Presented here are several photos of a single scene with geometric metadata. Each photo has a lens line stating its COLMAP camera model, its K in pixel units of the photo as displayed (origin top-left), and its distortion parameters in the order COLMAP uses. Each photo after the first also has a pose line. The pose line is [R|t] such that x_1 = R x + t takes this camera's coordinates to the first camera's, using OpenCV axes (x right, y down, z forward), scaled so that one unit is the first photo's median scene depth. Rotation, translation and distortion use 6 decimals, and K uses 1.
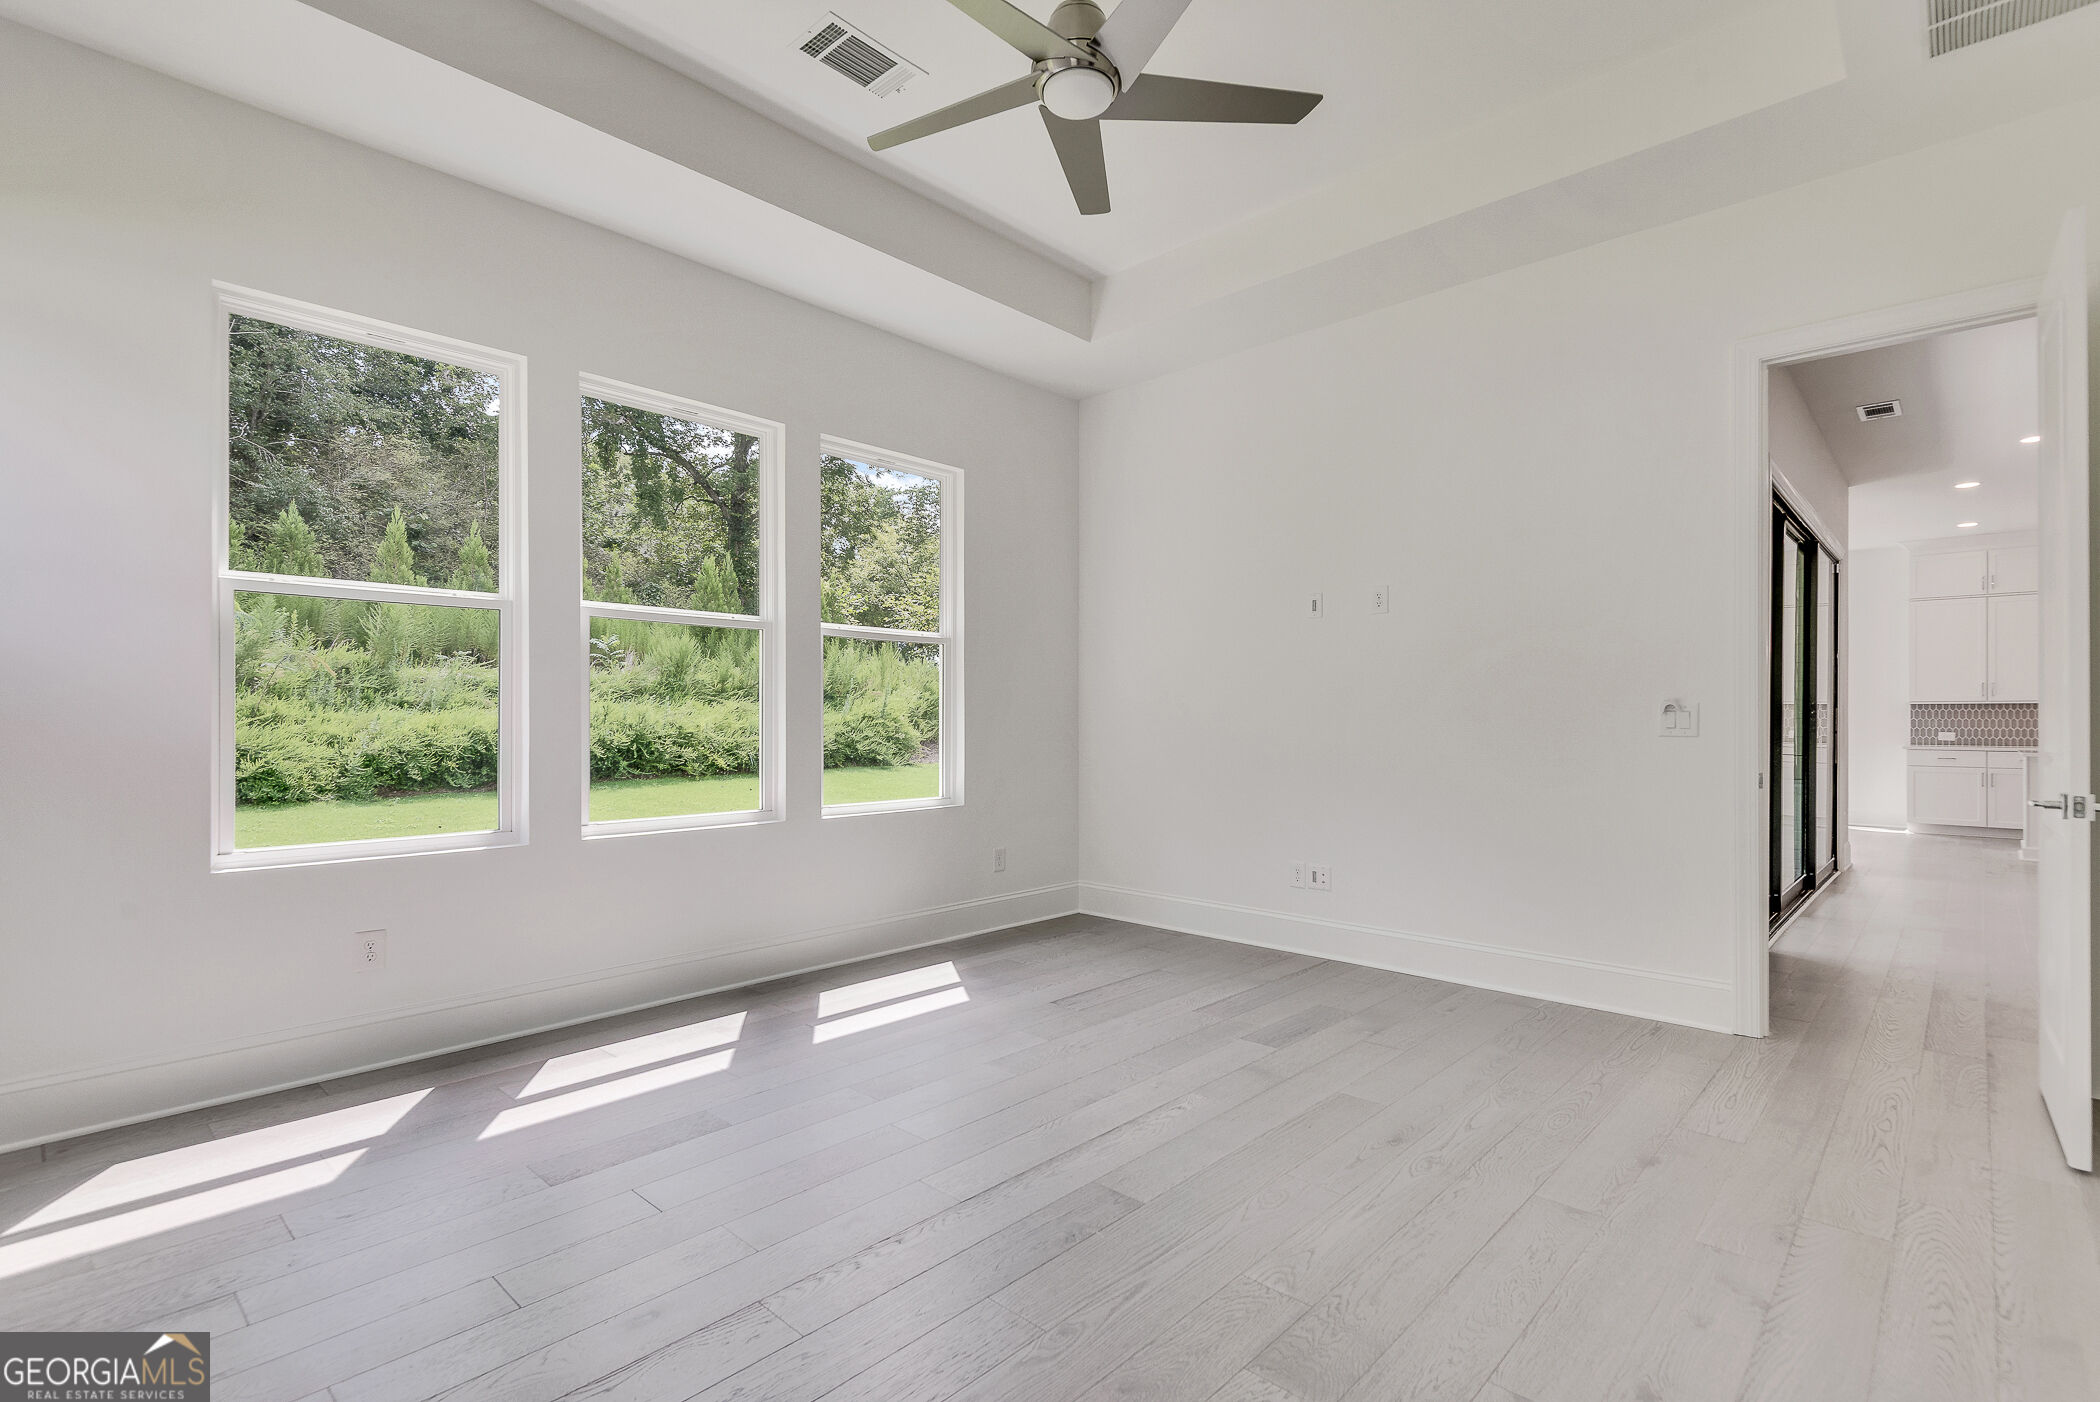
lens RADIAL K [[996.9, 0, 1055.0], [0, 996.9, 715.9], [0, 0, 1]] dist [0.023409, -0.000491]
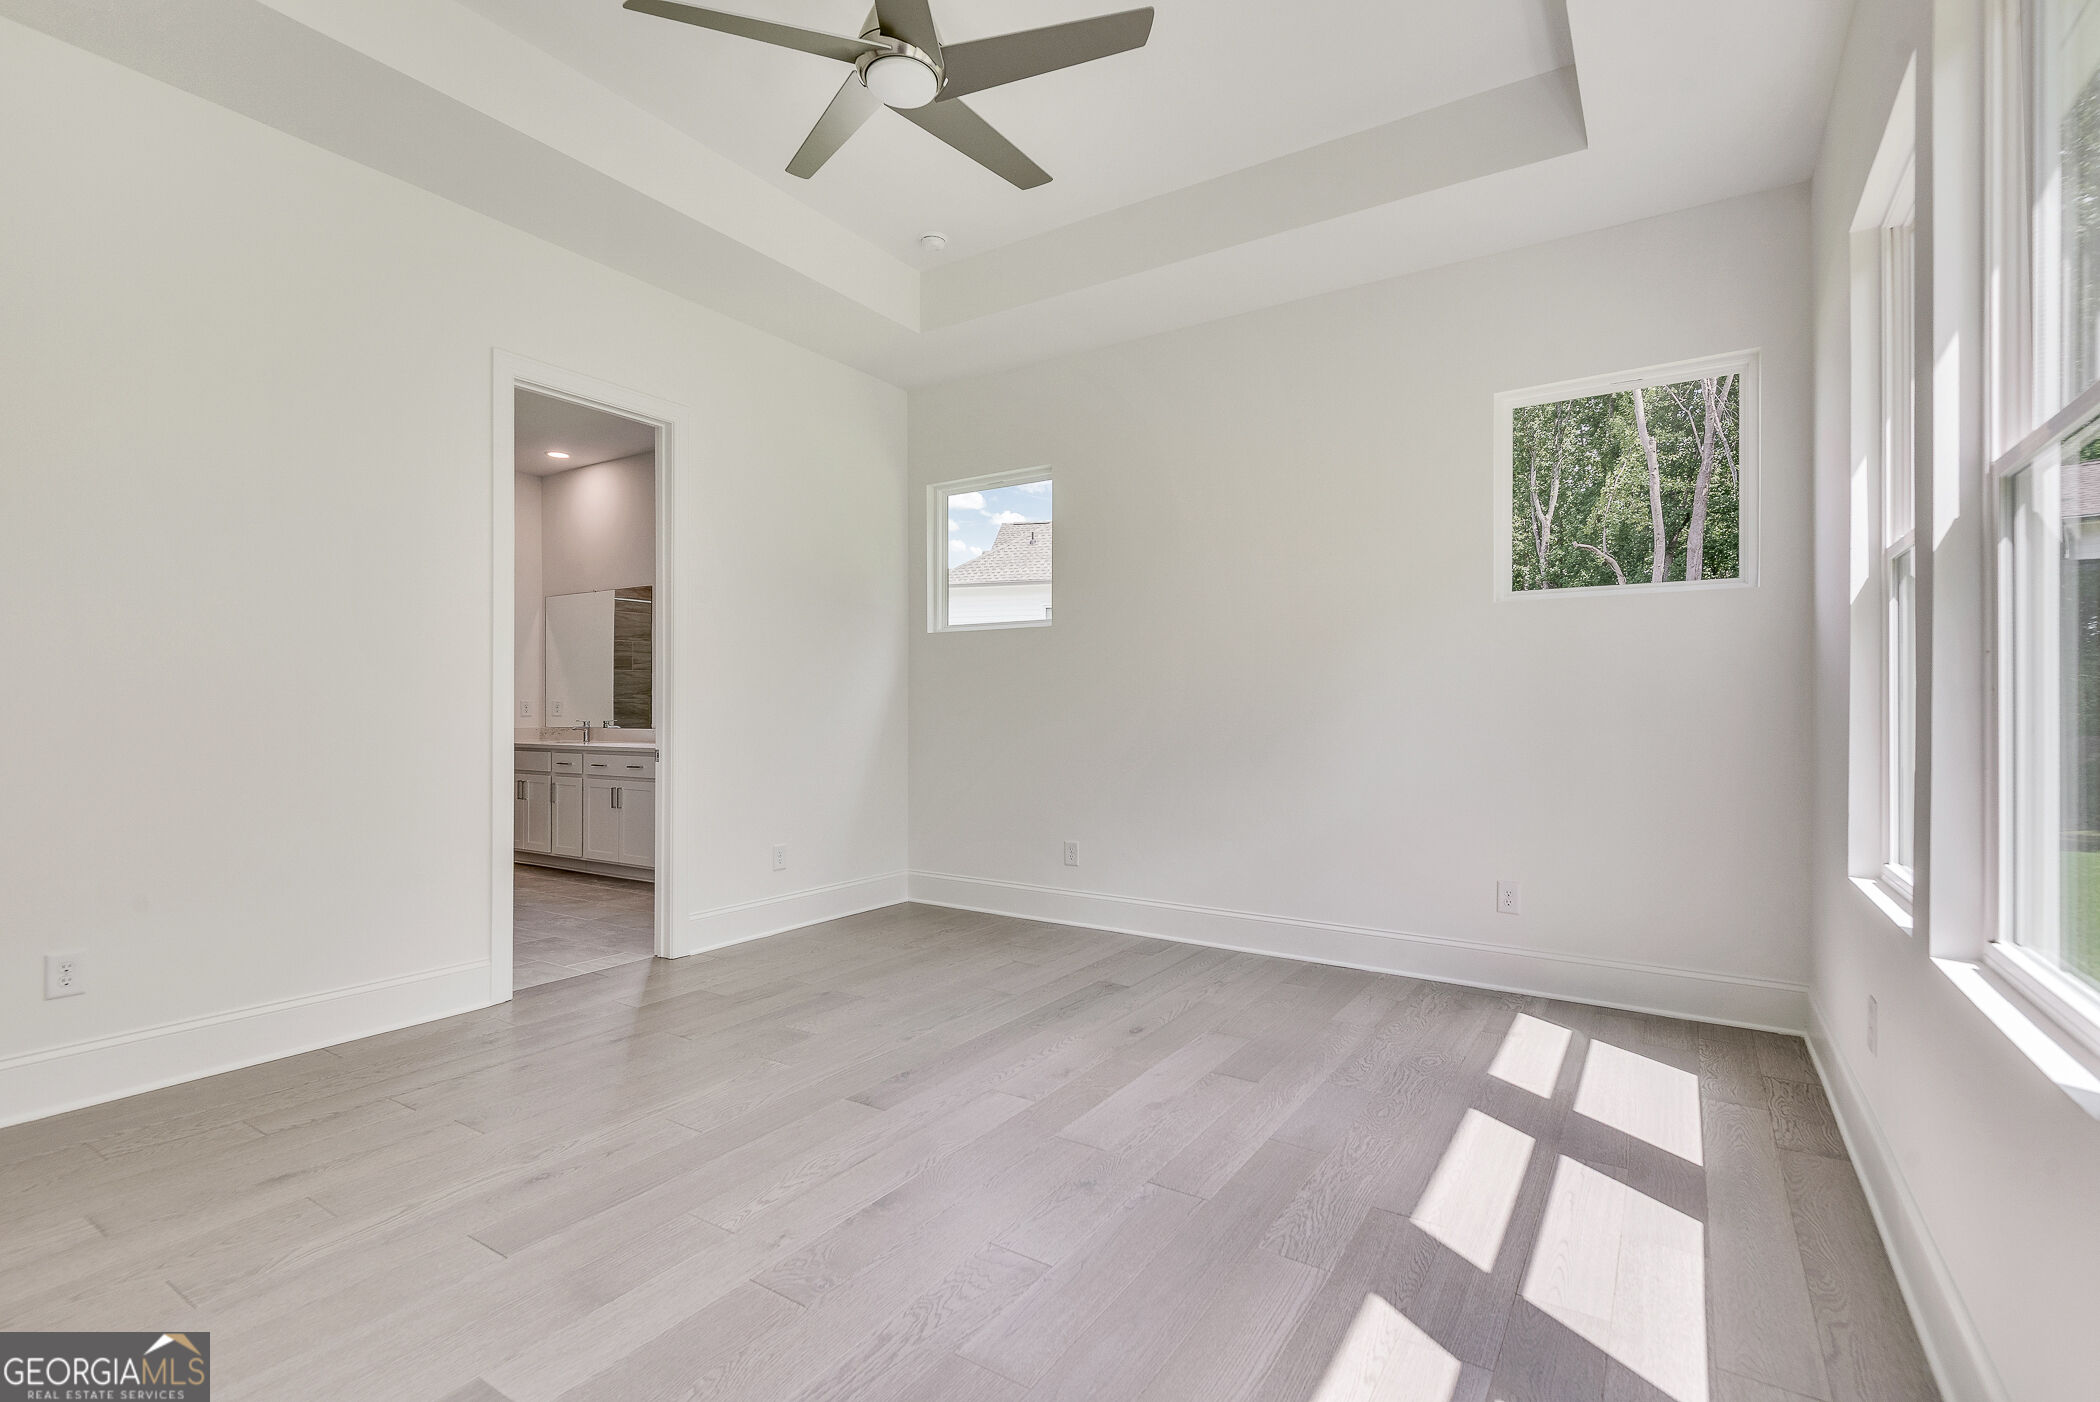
lens RADIAL K [[972.2, 0, 1045.5], [0, 972.2, 706.0], [0, 0, 1]] dist [0.022148, -0.000491]
pose [[-0.987352, -0.003665, -0.158501, 0.030243], [-0.003800, 0.999993, 0.000544, 0.000831], [0.158497, 0.001140, -0.987359, 1.734815]]
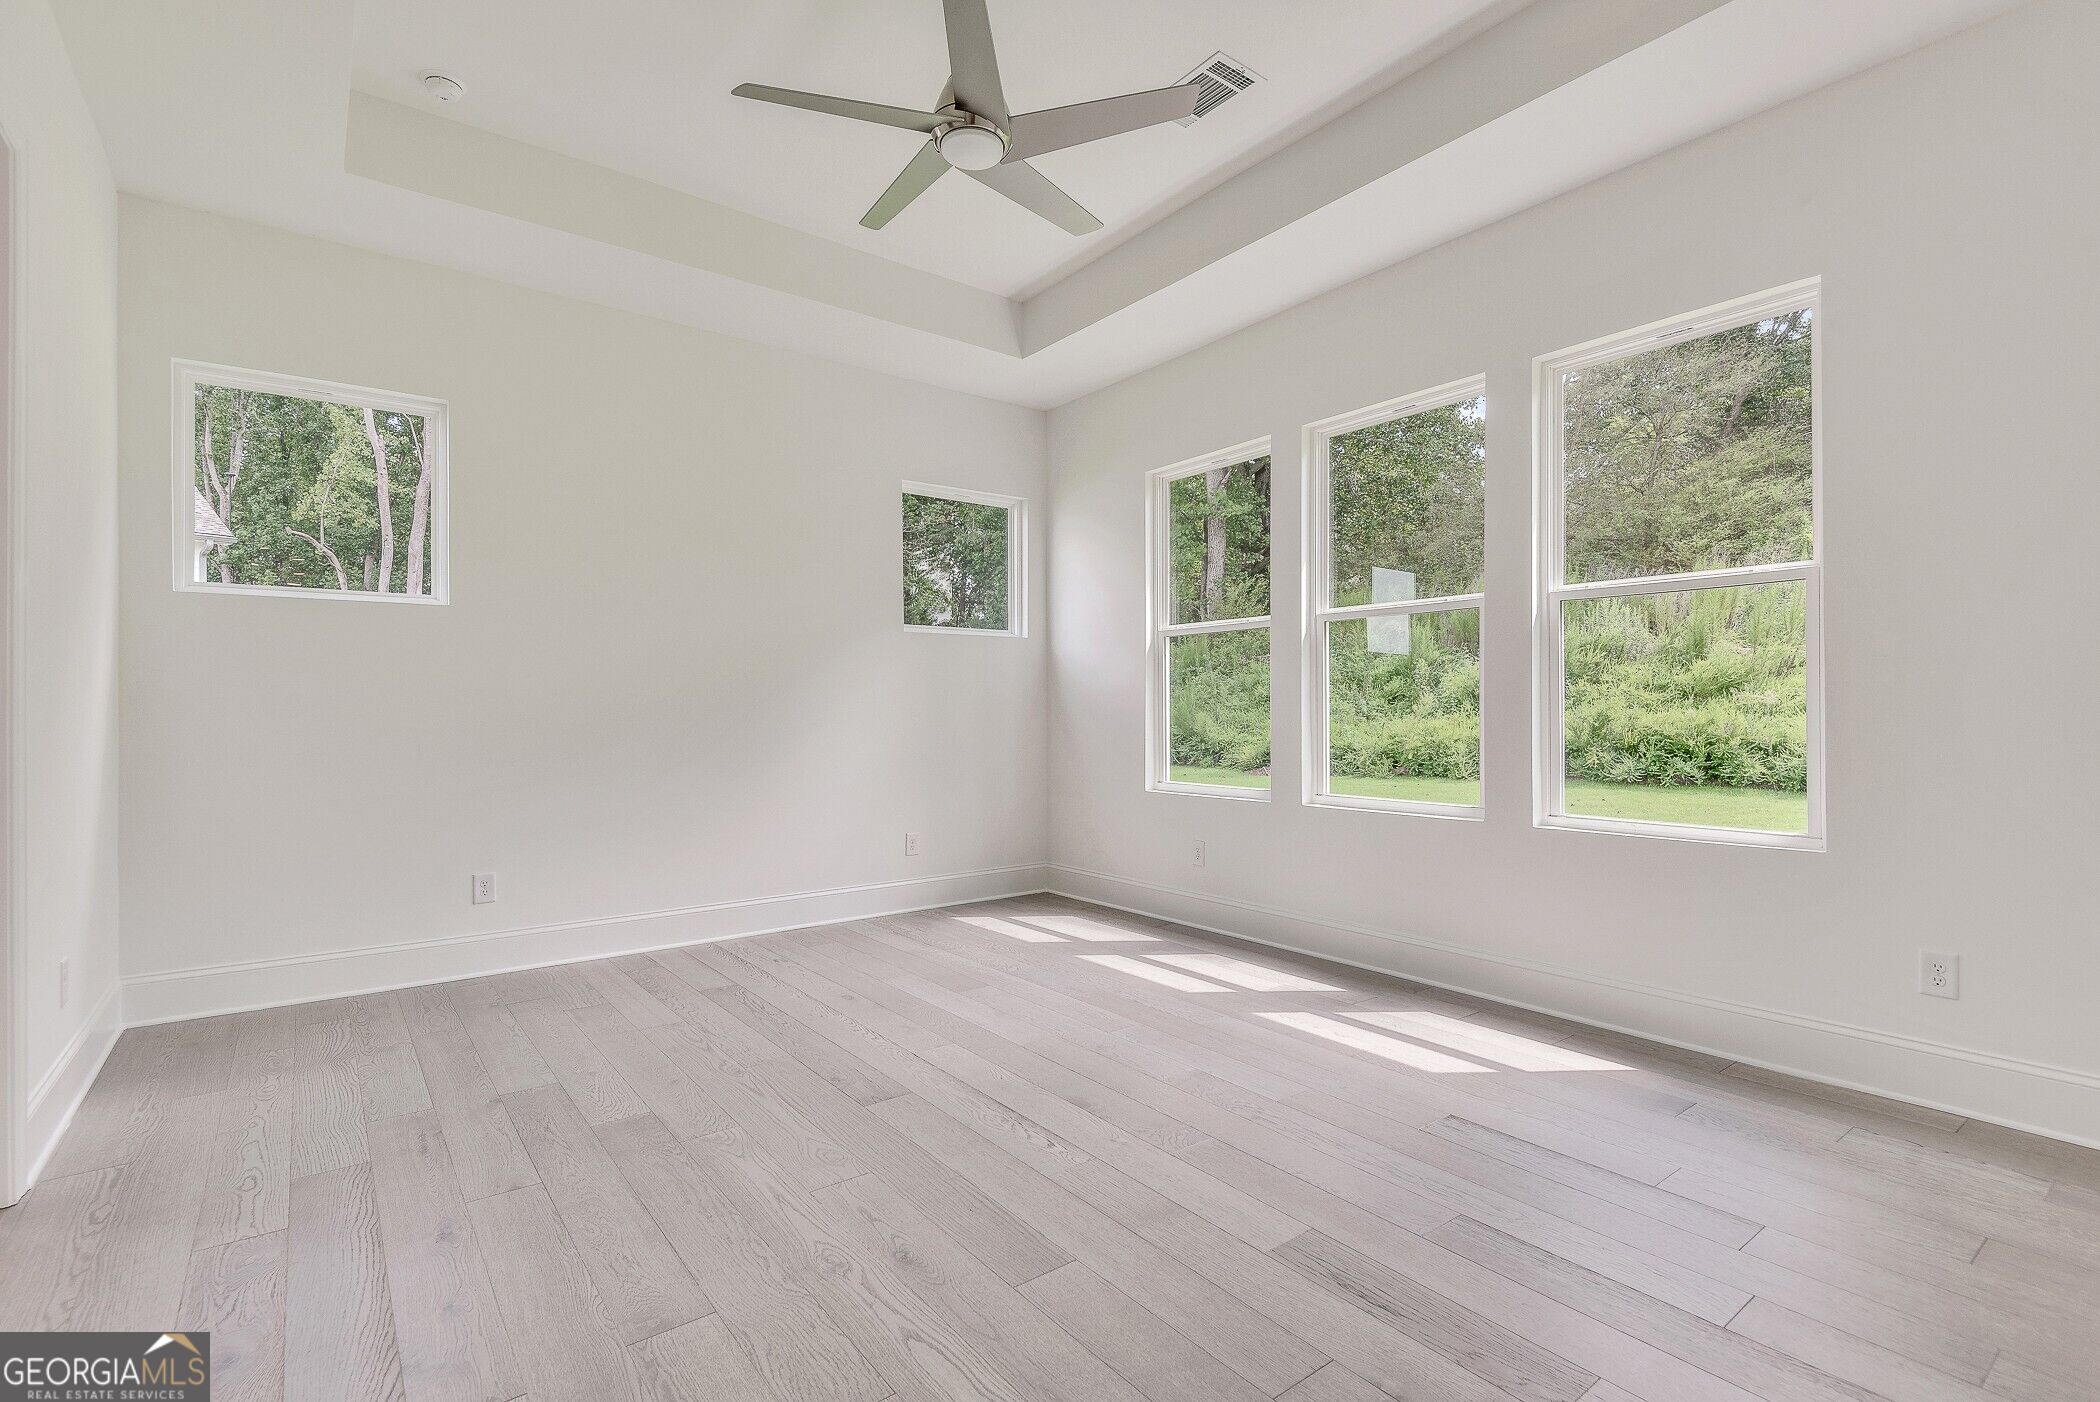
lens RADIAL K [[972.2, 0, 1045.5], [0, 972.2, 706.0], [0, 0, 1]] dist [0.022148, -0.000491]
pose [[-0.176297, -0.004765, -0.984325, 0.947660], [0.000955, 0.999987, -0.005012, 0.006183], [0.984337, -0.001824, -0.176290, 1.110714]]
